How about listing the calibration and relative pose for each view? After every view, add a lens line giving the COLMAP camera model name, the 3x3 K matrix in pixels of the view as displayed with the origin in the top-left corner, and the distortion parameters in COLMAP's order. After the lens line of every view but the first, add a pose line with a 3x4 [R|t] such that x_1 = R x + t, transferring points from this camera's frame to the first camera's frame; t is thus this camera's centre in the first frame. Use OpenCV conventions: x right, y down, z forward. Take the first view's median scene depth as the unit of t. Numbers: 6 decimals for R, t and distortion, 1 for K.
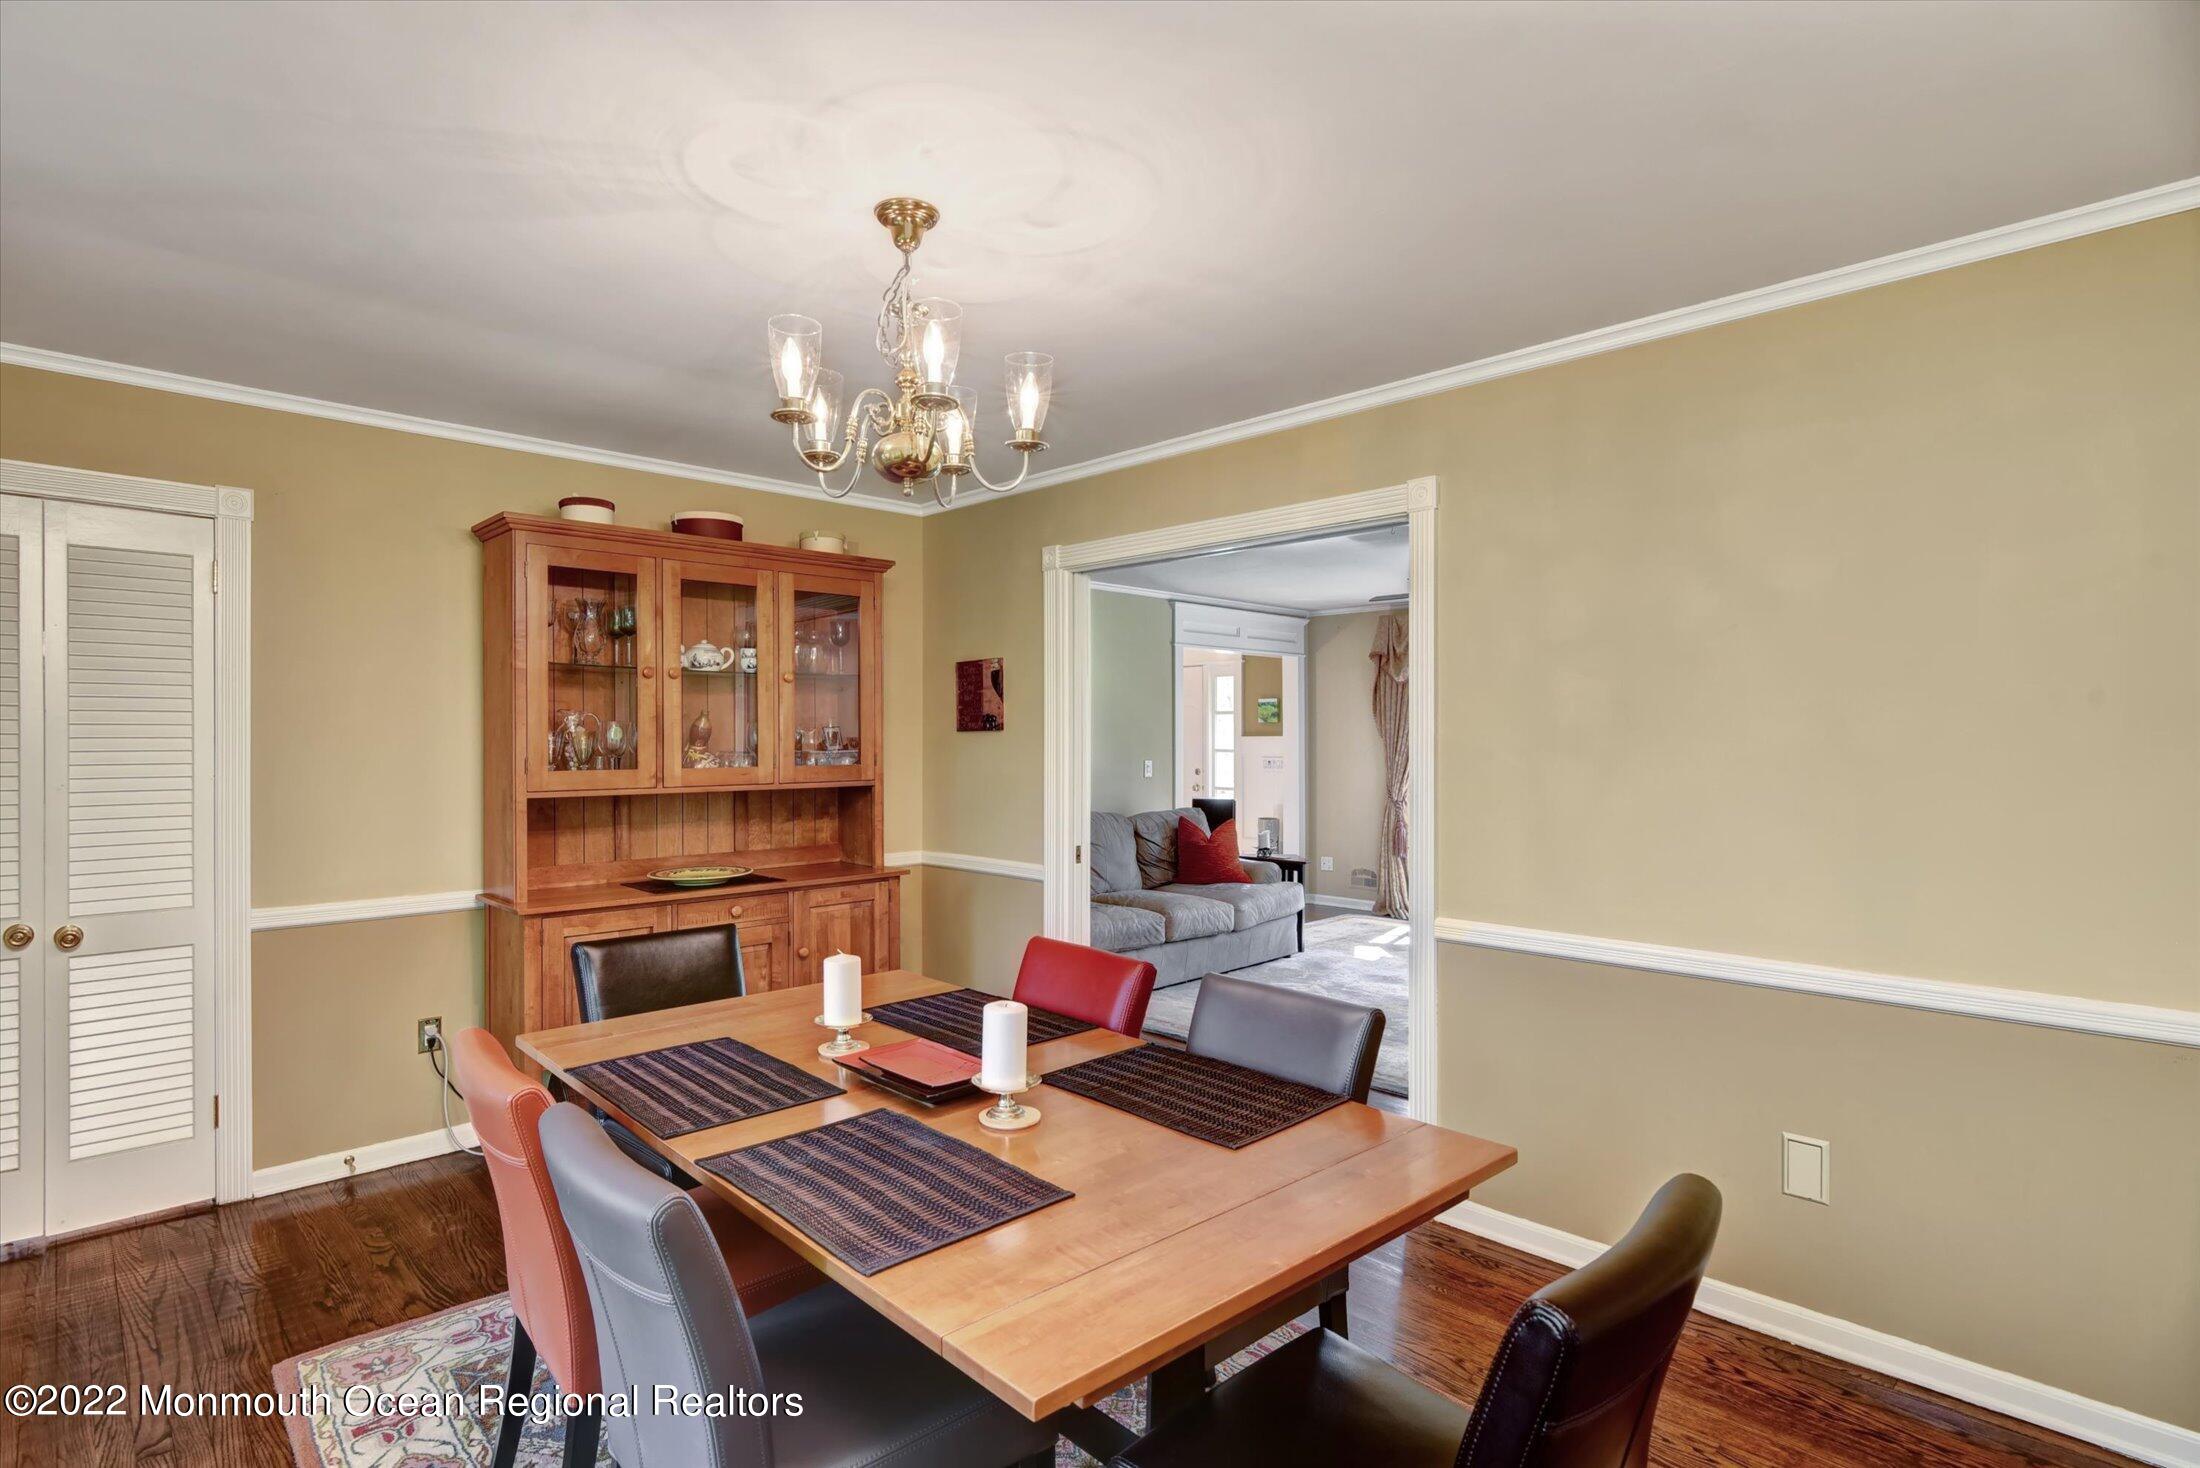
lens RADIAL K [[1092.8, 0, 1096.7], [0, 1092.8, 740.1], [0, 0, 1]] dist [-0.021136, -0.000473]
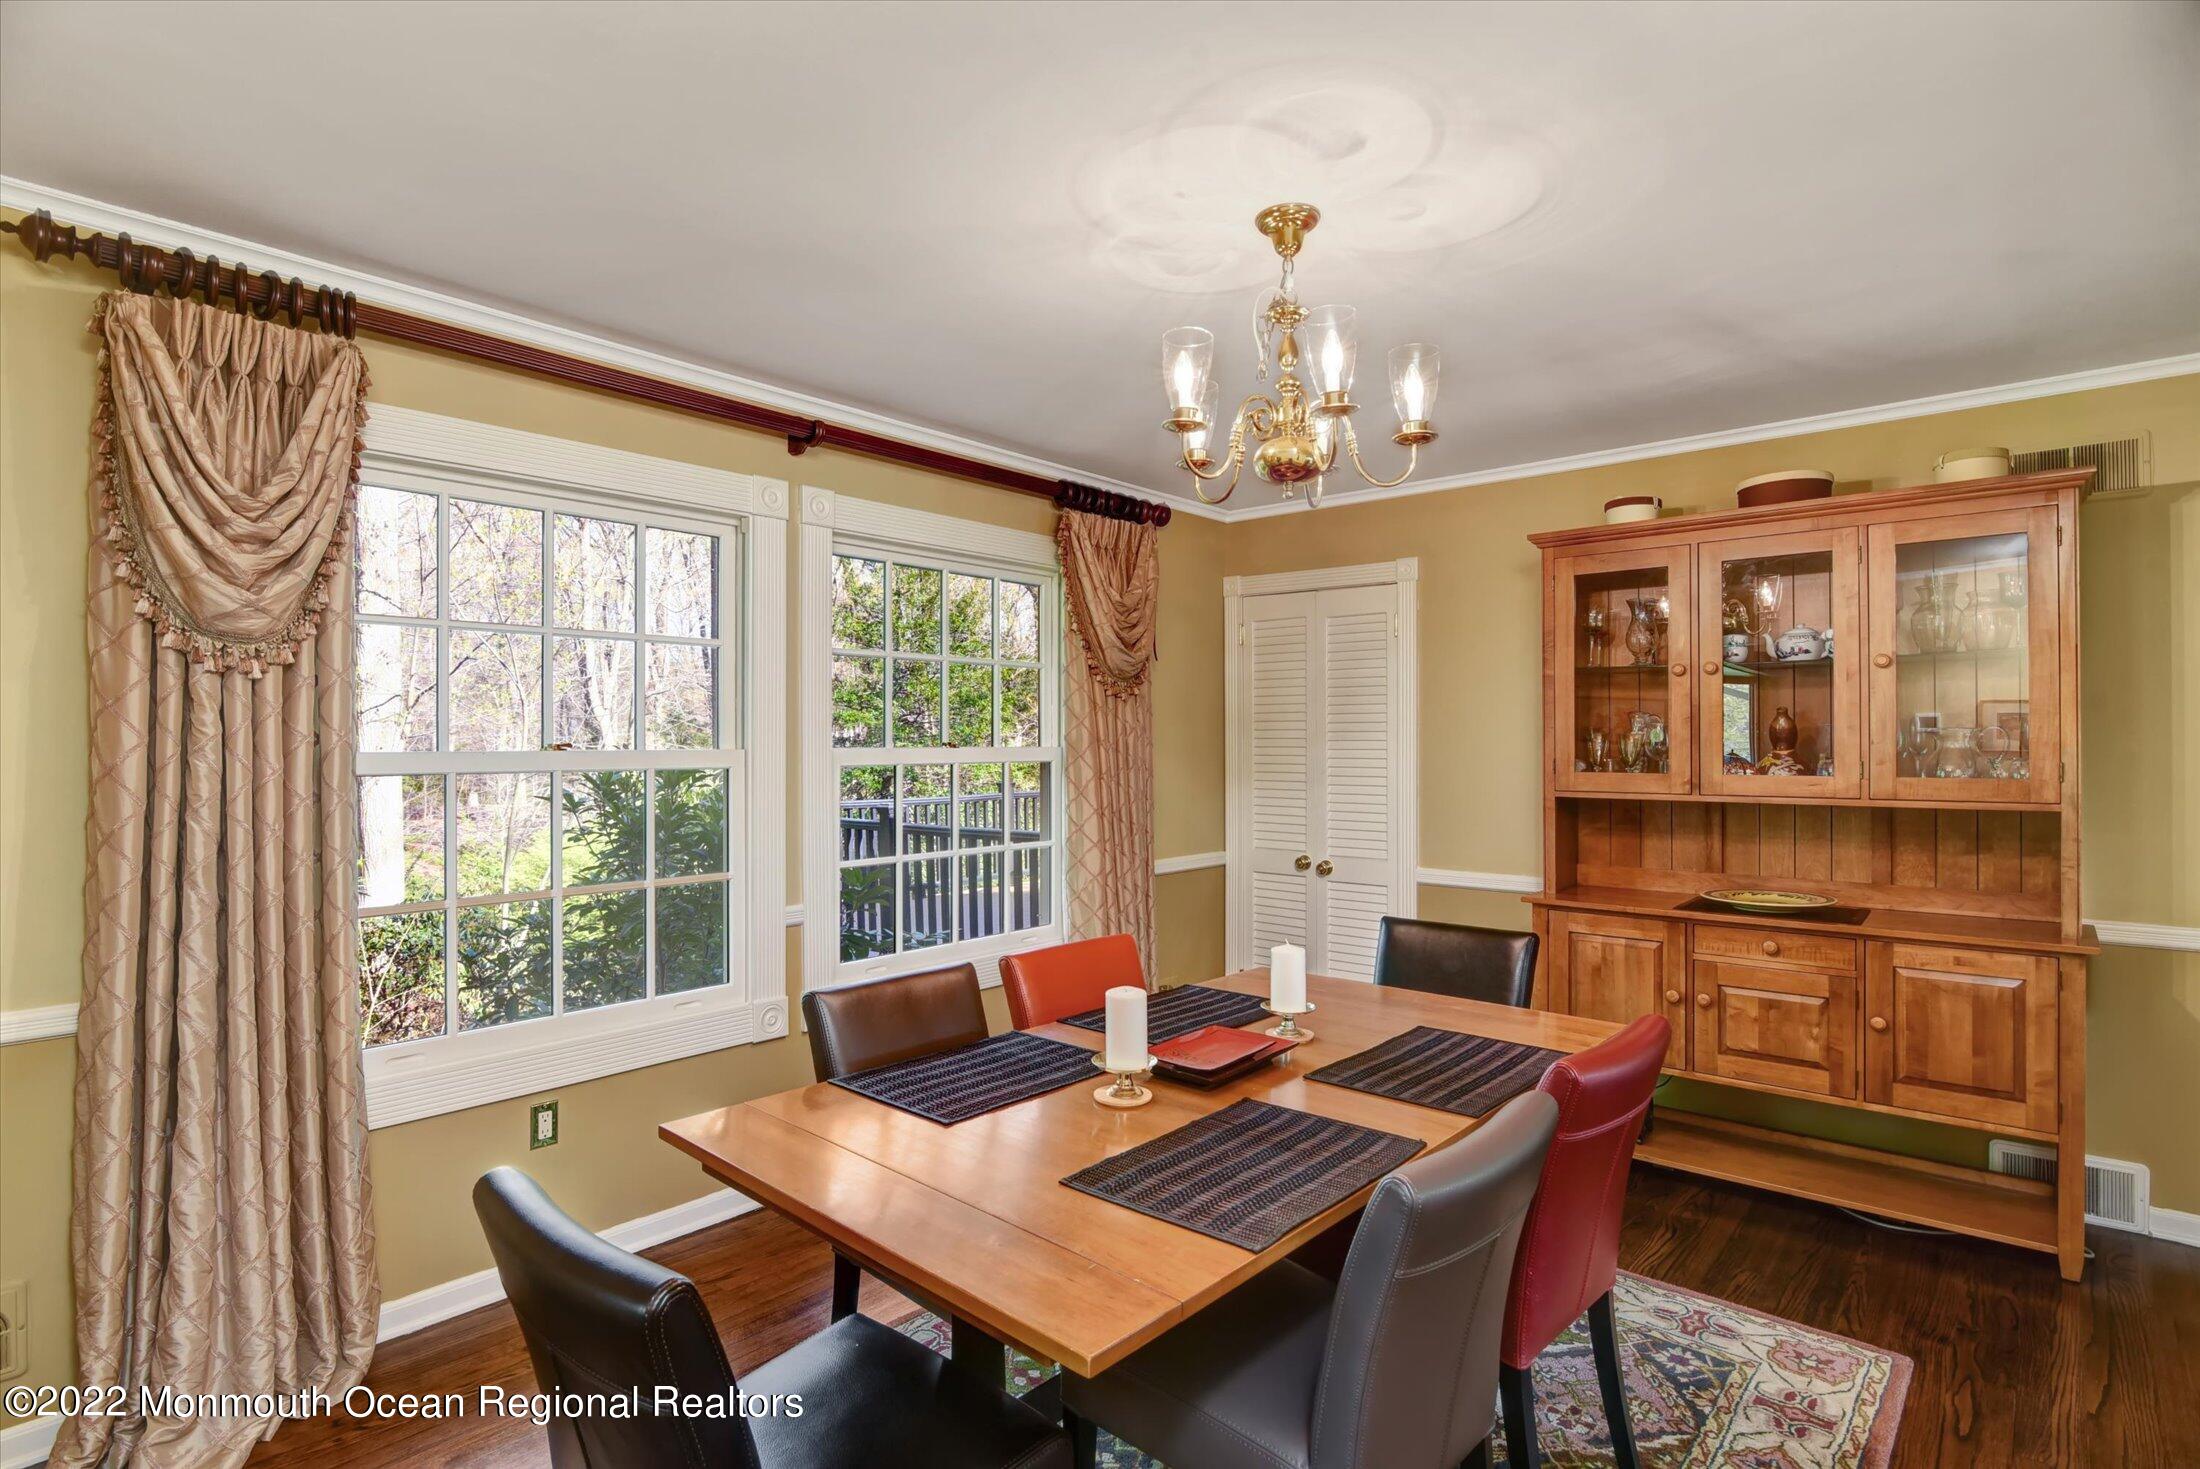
lens RADIAL K [[1092.8, 0, 1096.7], [0, 1092.8, 740.6], [0, 0, 1]] dist [-0.021136, -0.000473]
pose [[0.078001, -0.000159, -0.996953, 0.749522], [-0.002694, 0.999996, -0.000370, -0.000054], [0.996950, 0.002714, 0.078000, 0.682654]]
